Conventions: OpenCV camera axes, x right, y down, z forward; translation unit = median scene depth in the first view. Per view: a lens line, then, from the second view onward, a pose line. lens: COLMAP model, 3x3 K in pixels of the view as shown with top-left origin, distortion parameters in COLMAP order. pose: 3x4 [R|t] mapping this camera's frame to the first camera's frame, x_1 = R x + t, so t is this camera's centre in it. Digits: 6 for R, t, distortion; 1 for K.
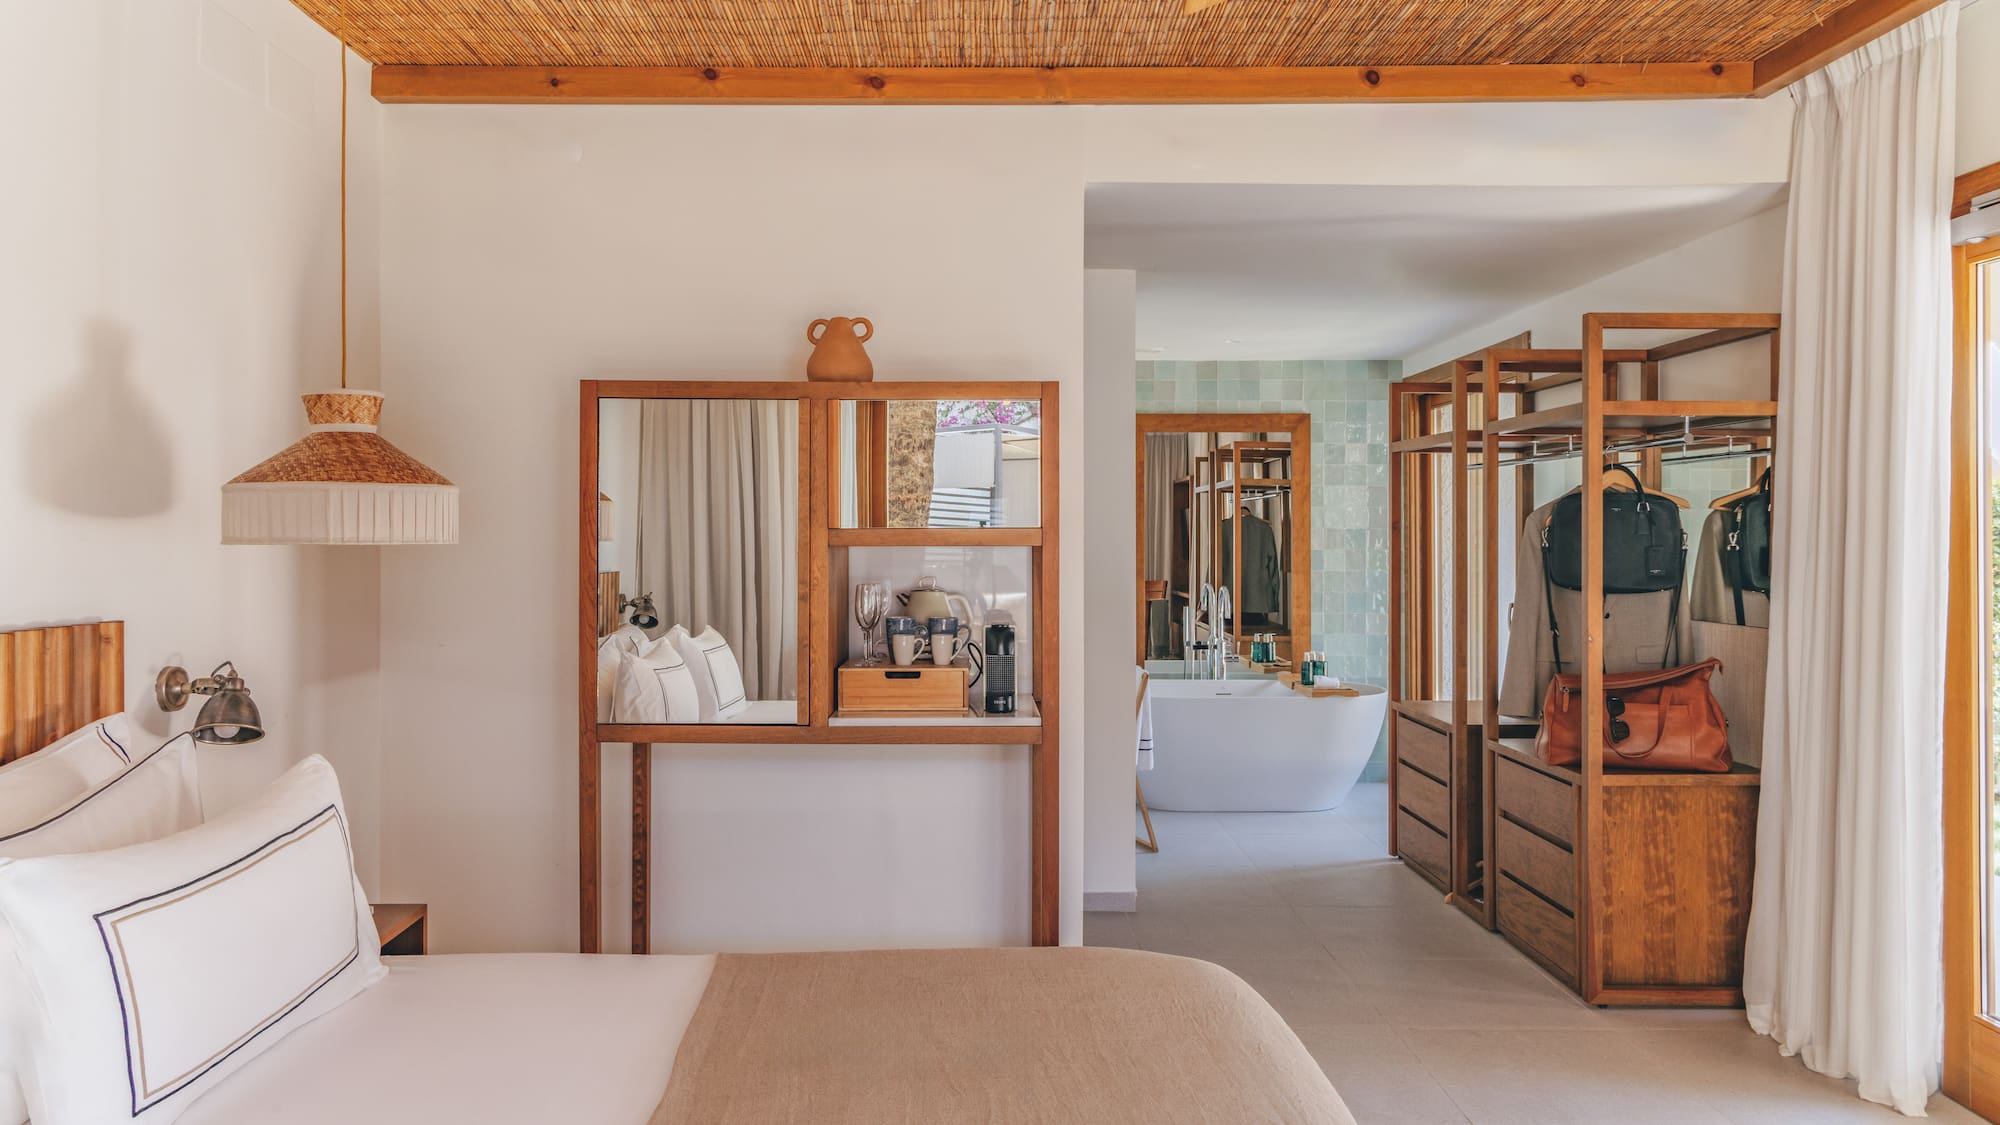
lens RADIAL K [[1146.6, 0, 1000.3], [0, 1146.6, 526.2], [0, 0, 1]] dist [0.000977, 0.000036]
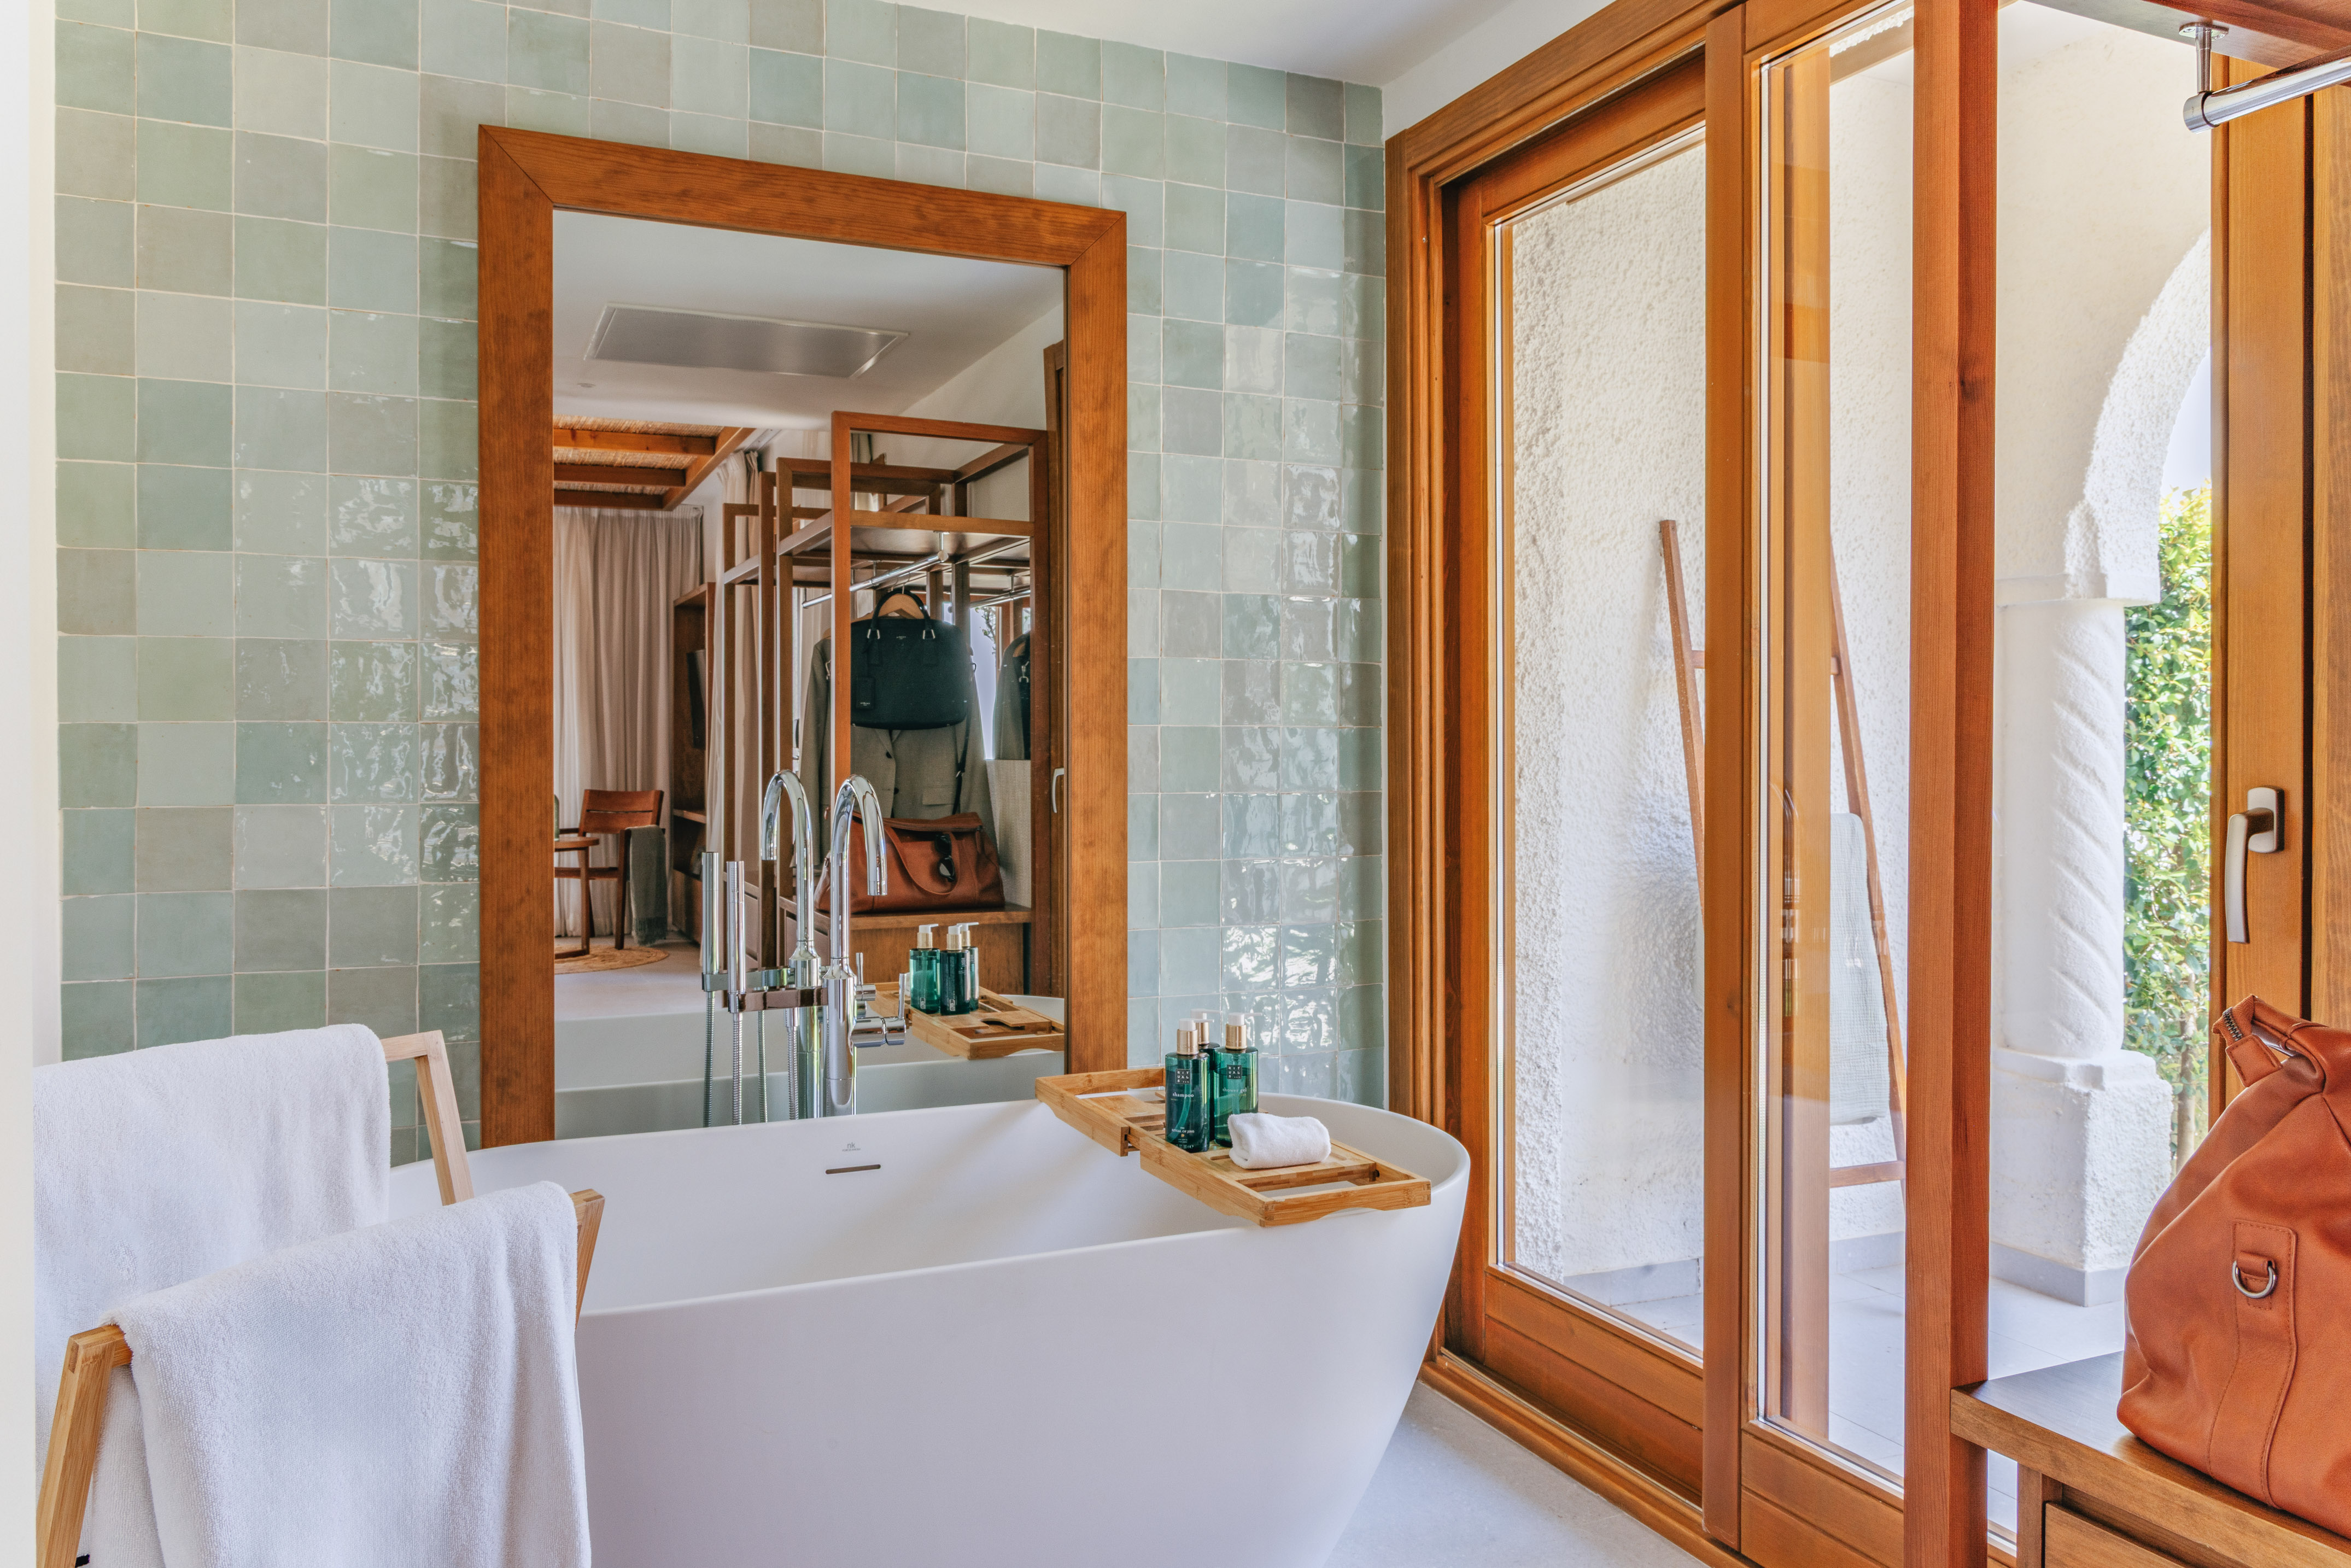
lens RADIAL K [[1711.4, 0, 1171.7], [0, 1711.4, 733.8], [0, 0, 1]] dist [0.000647, -0.000352]
pose [[0.908406, -0.003965, 0.418071, 0.089460], [-0.001094, 0.999929, 0.011860, 0.035528], [-0.418088, -0.011231, 0.908337, 0.574753]]
